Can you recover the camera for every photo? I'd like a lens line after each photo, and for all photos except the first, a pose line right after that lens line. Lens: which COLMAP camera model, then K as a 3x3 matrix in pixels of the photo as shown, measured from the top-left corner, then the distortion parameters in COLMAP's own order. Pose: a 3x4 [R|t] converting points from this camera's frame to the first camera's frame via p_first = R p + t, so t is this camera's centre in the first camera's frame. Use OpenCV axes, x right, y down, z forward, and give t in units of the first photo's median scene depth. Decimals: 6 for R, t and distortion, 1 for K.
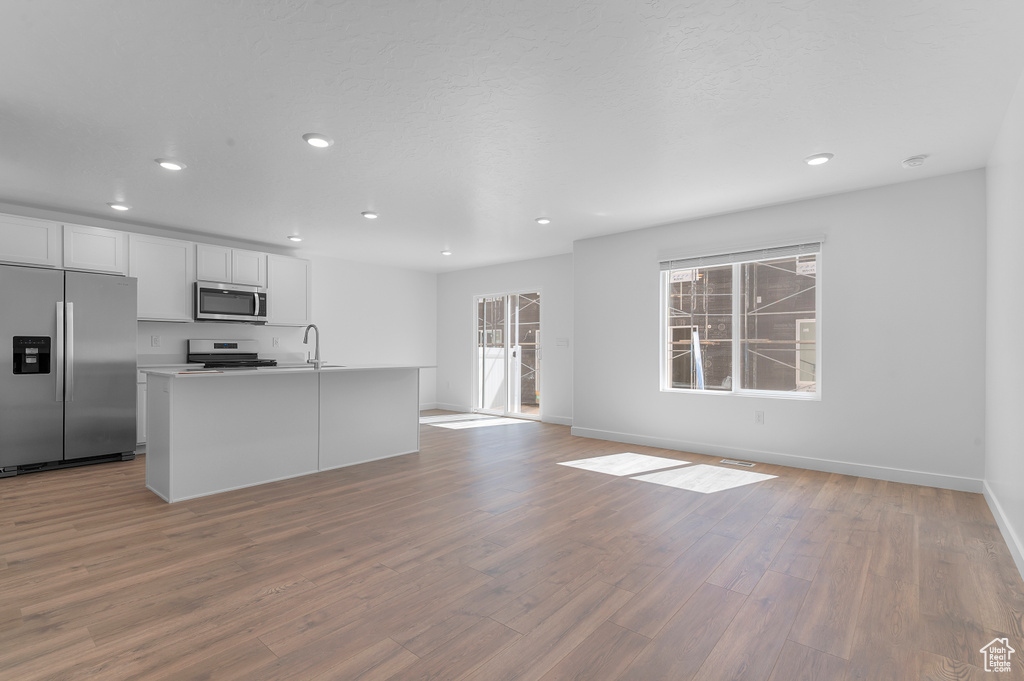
lens RADIAL K [[469.2, 0, 508.3], [0, 469.2, 350.5], [0, 0, 1]] dist [0.001321, 0.000351]
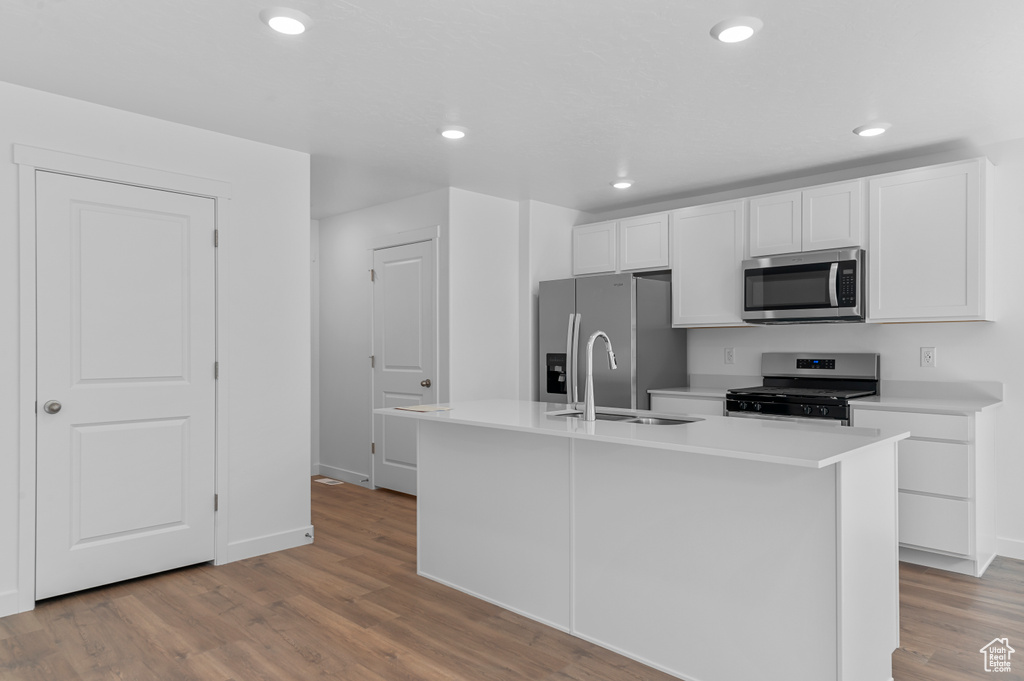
lens RADIAL K [[651.6, 0, 513.5], [0, 651.6, 346.9], [0, 0, 1]] dist [0.032350, -0.001977]
pose [[-0.053168, -0.001864, -0.998584, 0.198910], [-0.003185, 0.999993, -0.001697, -0.027664], [0.998581, 0.003090, -0.053174, 0.687029]]
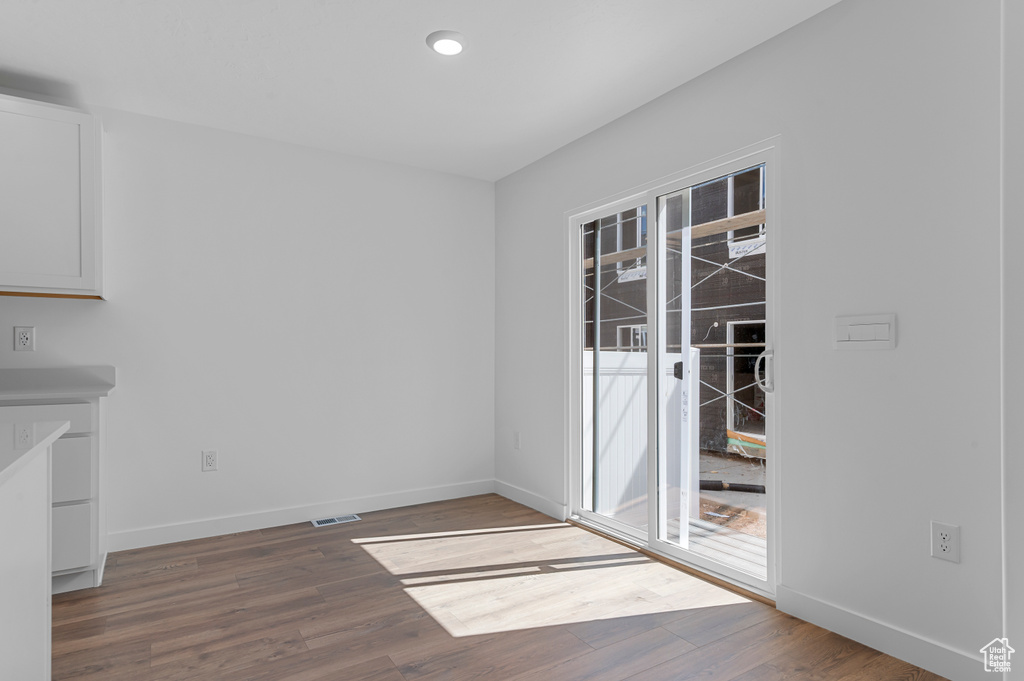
lens RADIAL K [[565.8, 0, 514.6], [0, 565.8, 355.6], [0, 0, 1]] dist [0.027049, -0.000380]
pose [[0.958967, -0.005077, -0.283471, 0.019350], [0.003659, 0.999978, -0.005532, 0.000153], [0.283493, 0.004268, 0.958965, 0.732268]]
